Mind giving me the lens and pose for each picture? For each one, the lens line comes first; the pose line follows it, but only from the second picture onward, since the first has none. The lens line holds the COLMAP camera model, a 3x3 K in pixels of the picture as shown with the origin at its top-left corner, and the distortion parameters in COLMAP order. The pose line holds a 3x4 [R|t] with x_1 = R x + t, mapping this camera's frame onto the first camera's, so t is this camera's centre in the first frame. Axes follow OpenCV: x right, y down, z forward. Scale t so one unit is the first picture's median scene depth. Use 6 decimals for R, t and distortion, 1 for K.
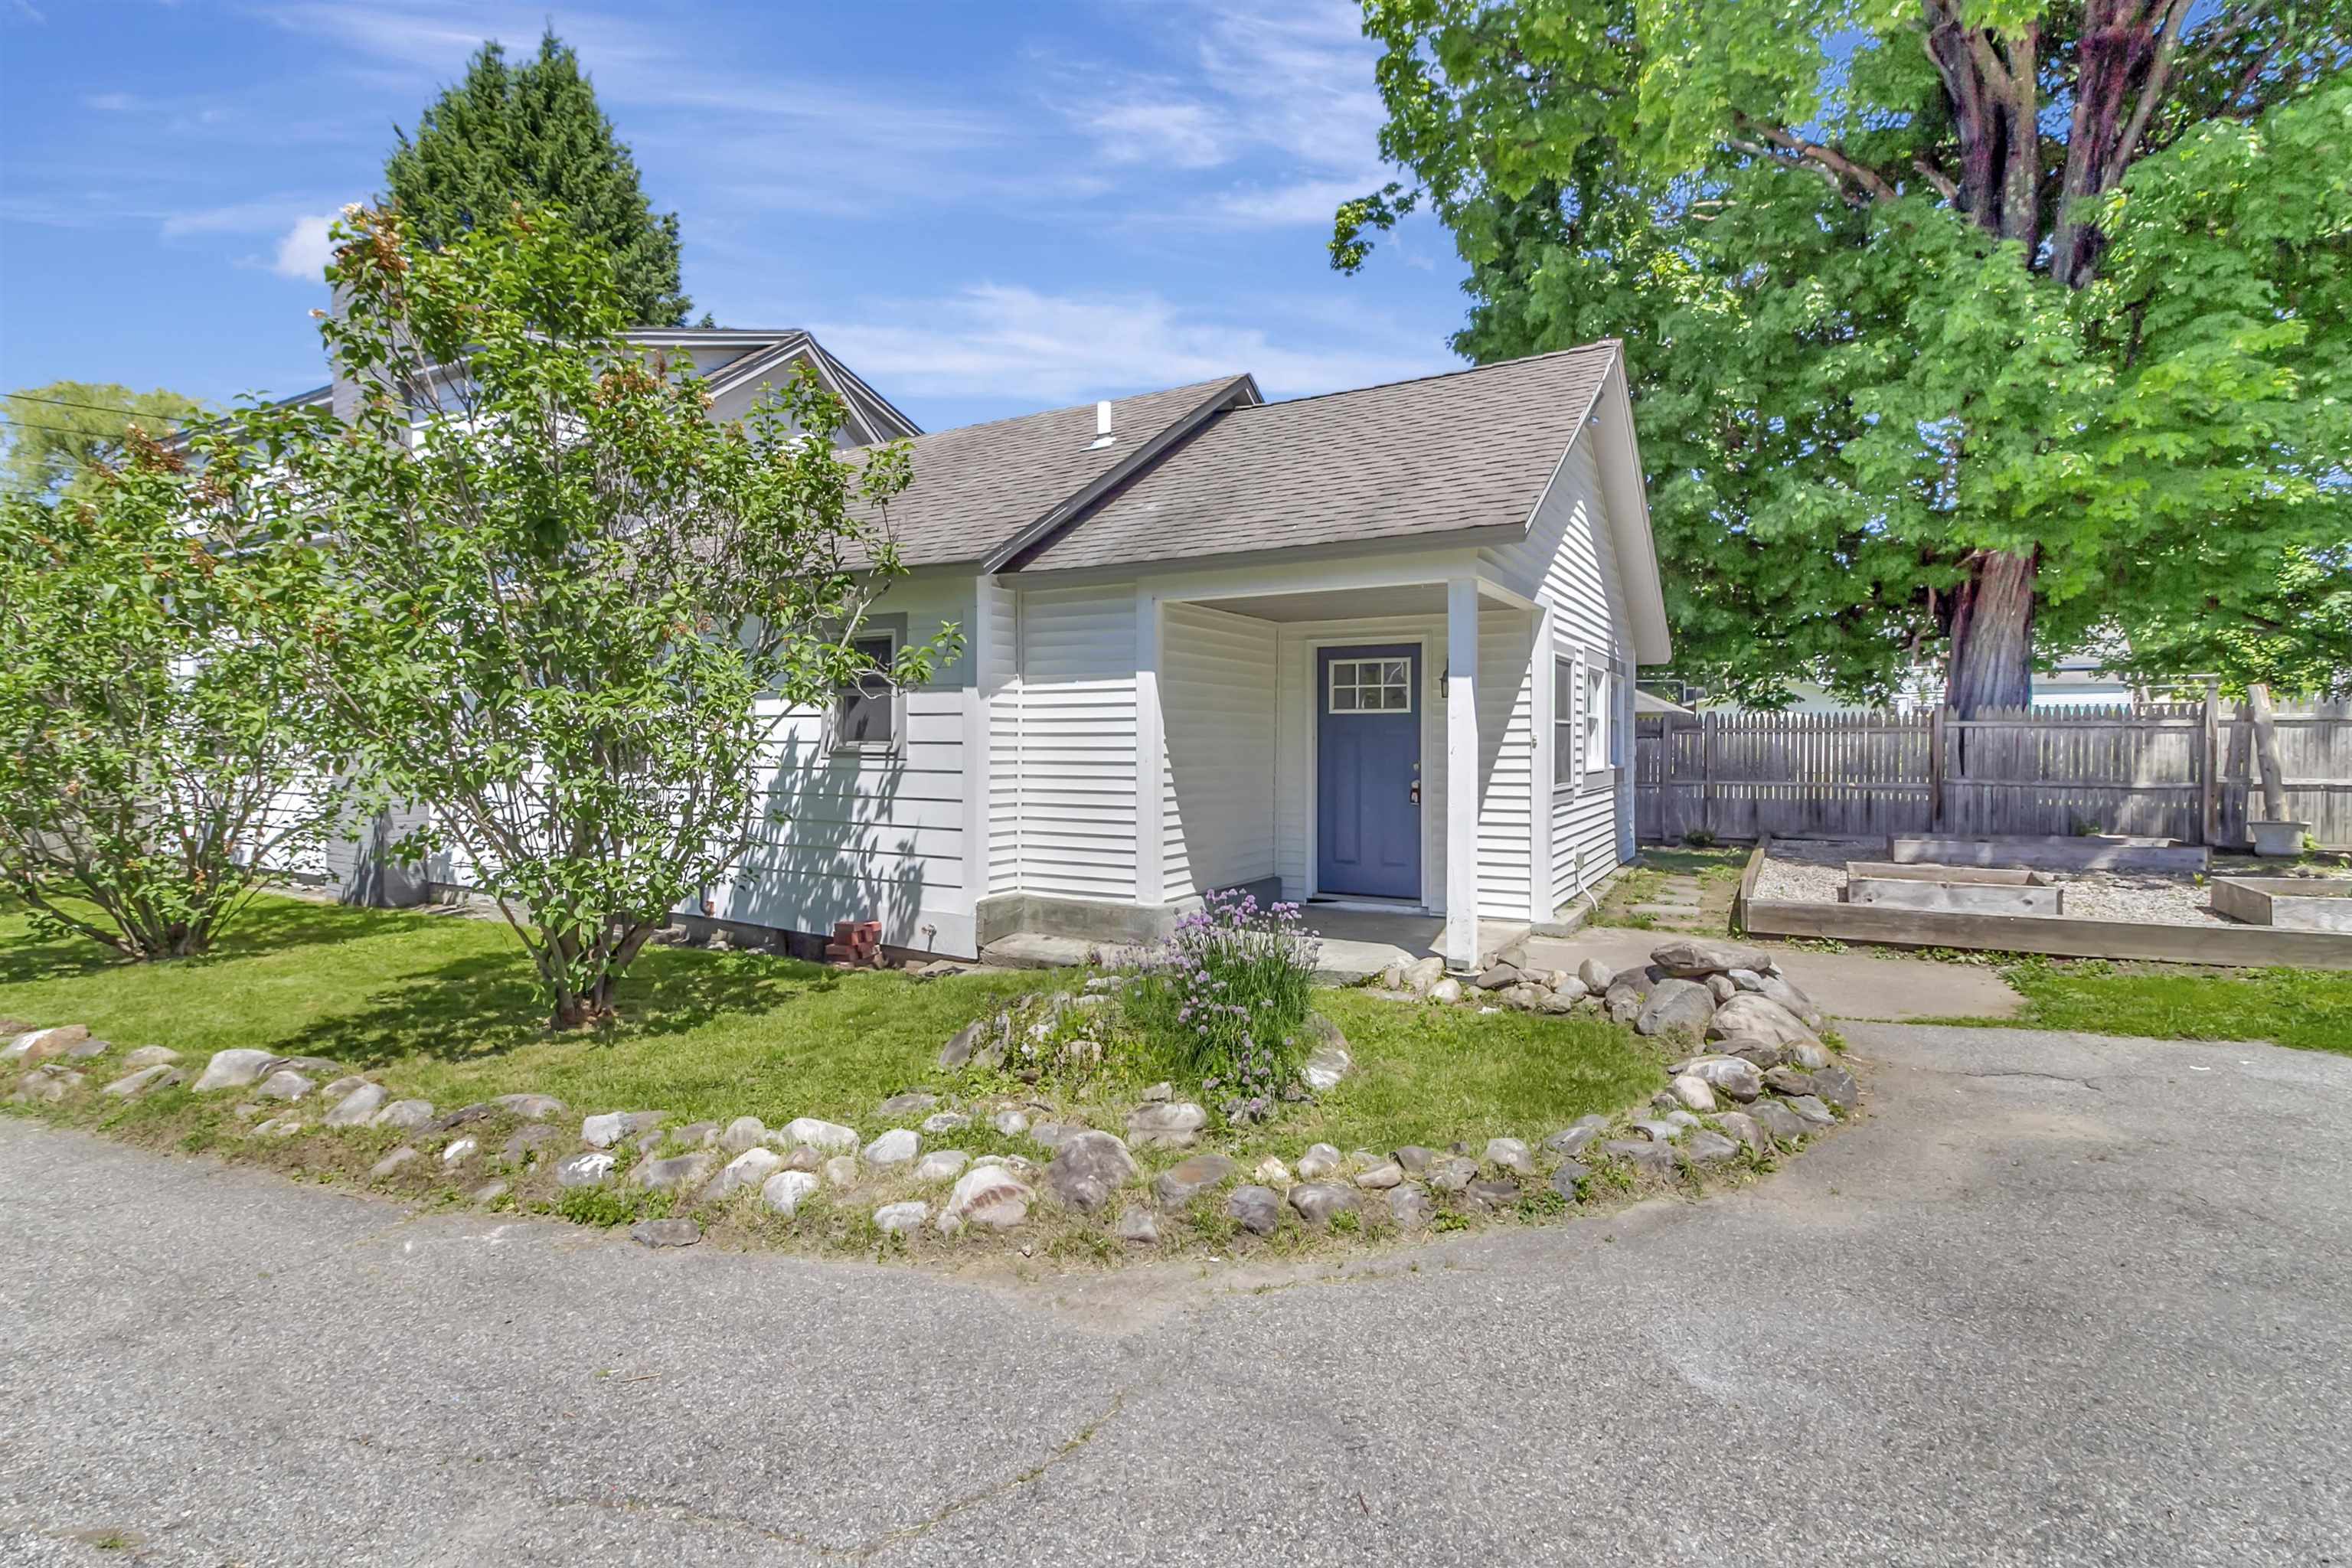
lens RADIAL K [[1116.8, 0, 1172.4], [0, 1116.8, 772.8], [0, 0, 1]] dist [0.014273, 0.000099]
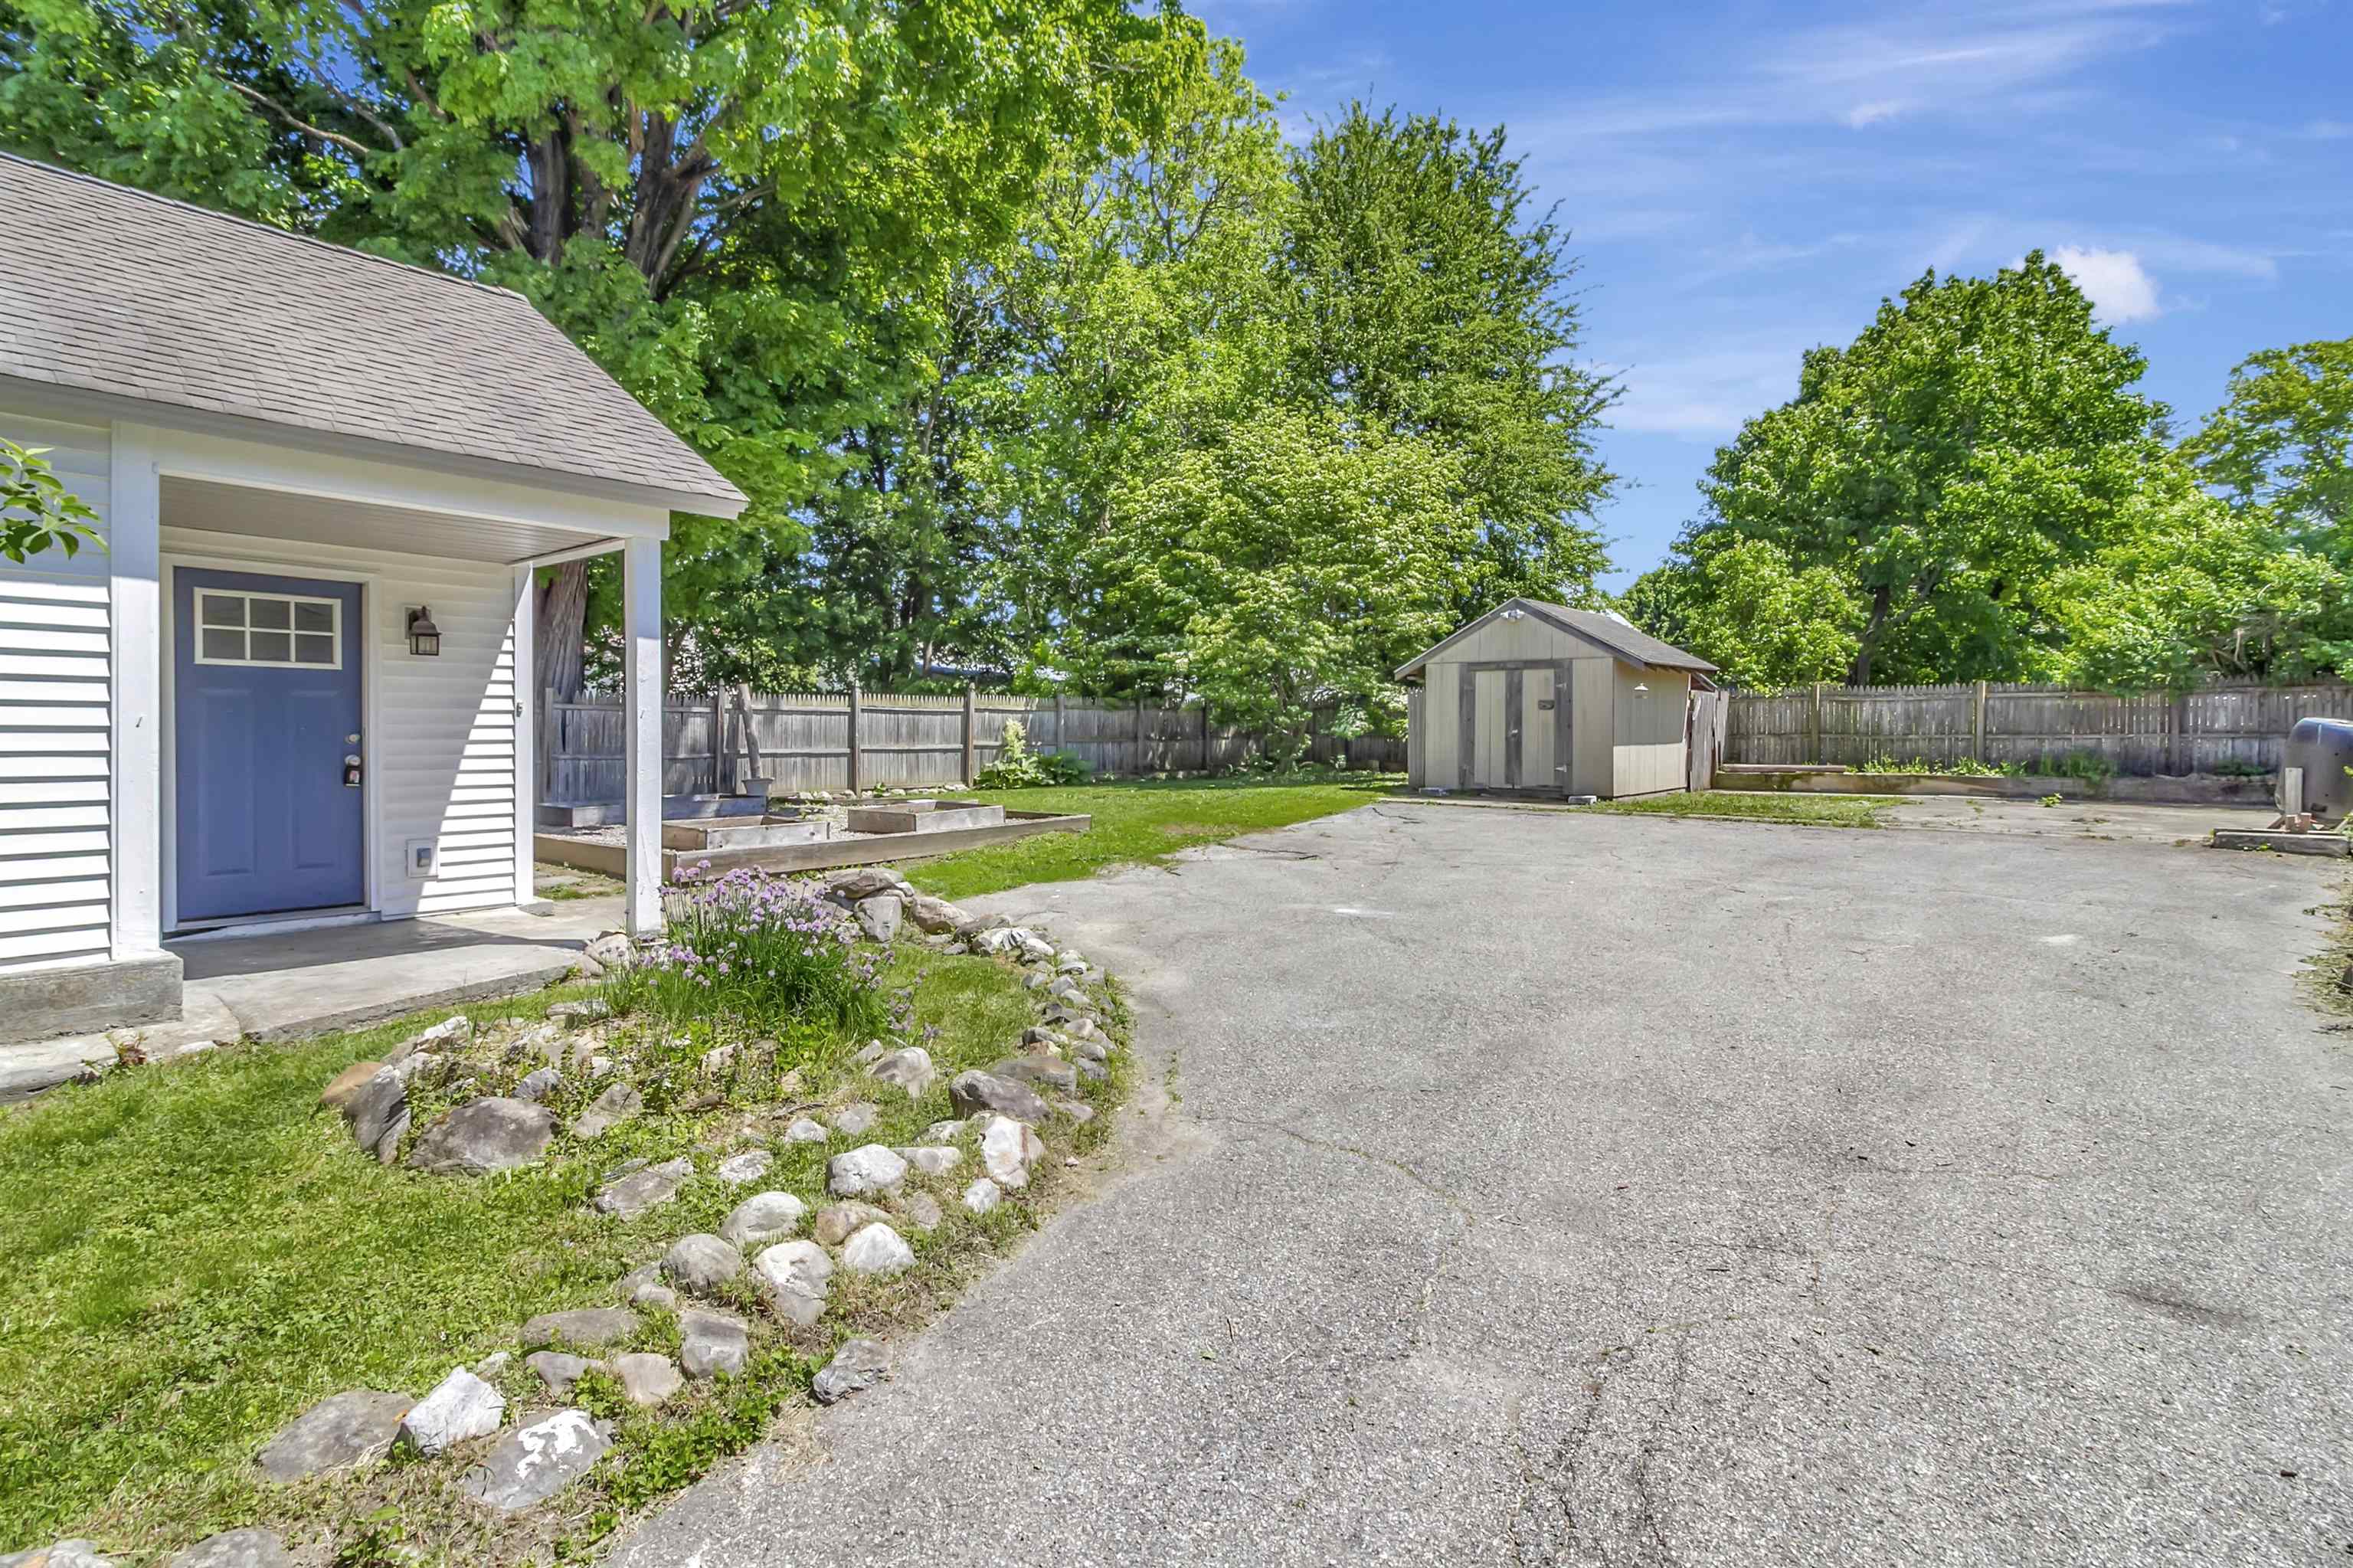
lens RADIAL K [[1117.3, 0, 1172.5], [0, 1117.3, 760.1], [0, 0, 1]] dist [0.014273, 0.000099]
pose [[0.166283, -0.020905, 0.985856, -0.499360], [0.024673, 0.999550, 0.017034, 0.011279], [-0.985769, 0.021491, 0.166724, 0.308871]]
